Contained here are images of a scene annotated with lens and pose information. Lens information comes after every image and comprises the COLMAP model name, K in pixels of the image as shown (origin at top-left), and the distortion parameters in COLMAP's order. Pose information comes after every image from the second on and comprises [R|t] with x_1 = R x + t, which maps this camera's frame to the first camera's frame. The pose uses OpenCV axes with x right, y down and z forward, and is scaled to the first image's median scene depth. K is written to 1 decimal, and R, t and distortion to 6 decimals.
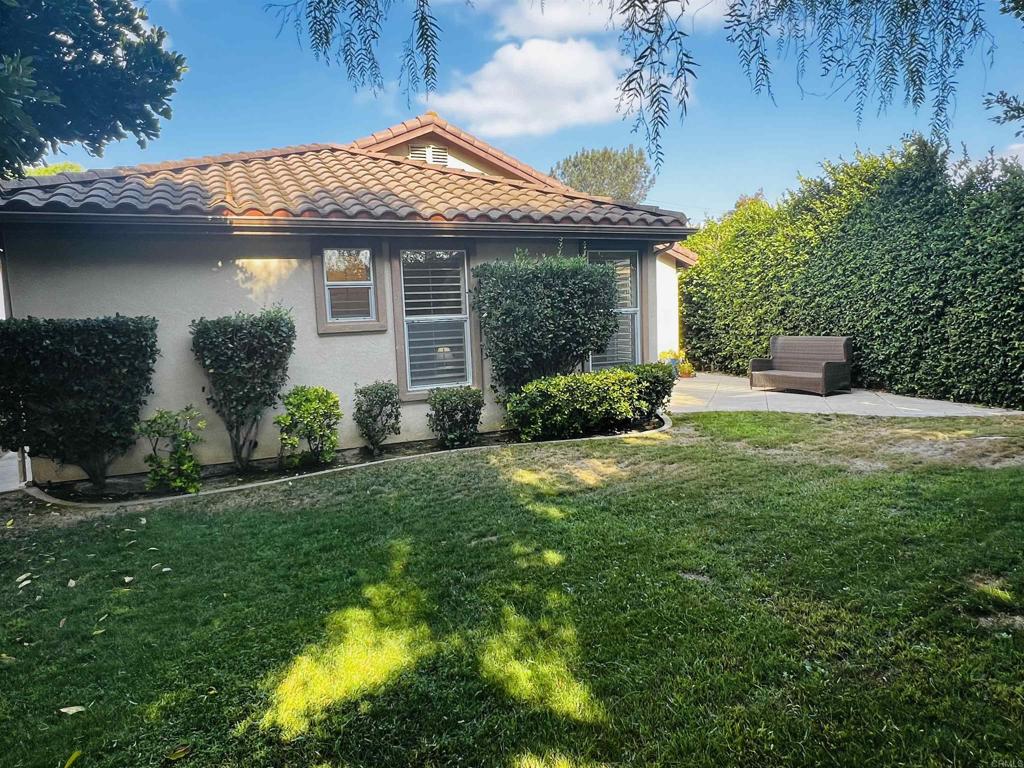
lens RADIAL K [[656.9, 0, 510.8], [0, 656.9, 389.2], [0, 0, 1]] dist [-0.000893, -0.001943]
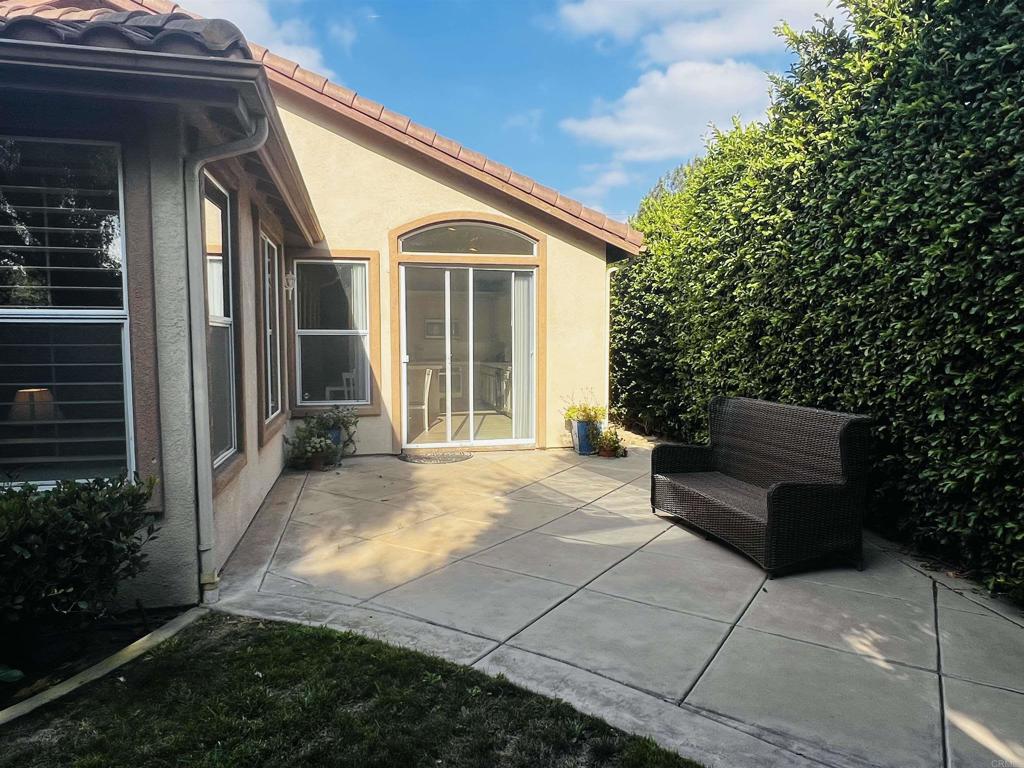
lens RADIAL K [[656.9, 0, 510.8], [0, 656.9, 389.2], [0, 0, 1]] dist [-0.000893, -0.001943]
pose [[0.979750, 0.057646, -0.191748, 0.644225], [-0.063966, 0.997589, -0.026927, -0.119341], [0.189733, 0.038647, 0.981075, 0.987356]]
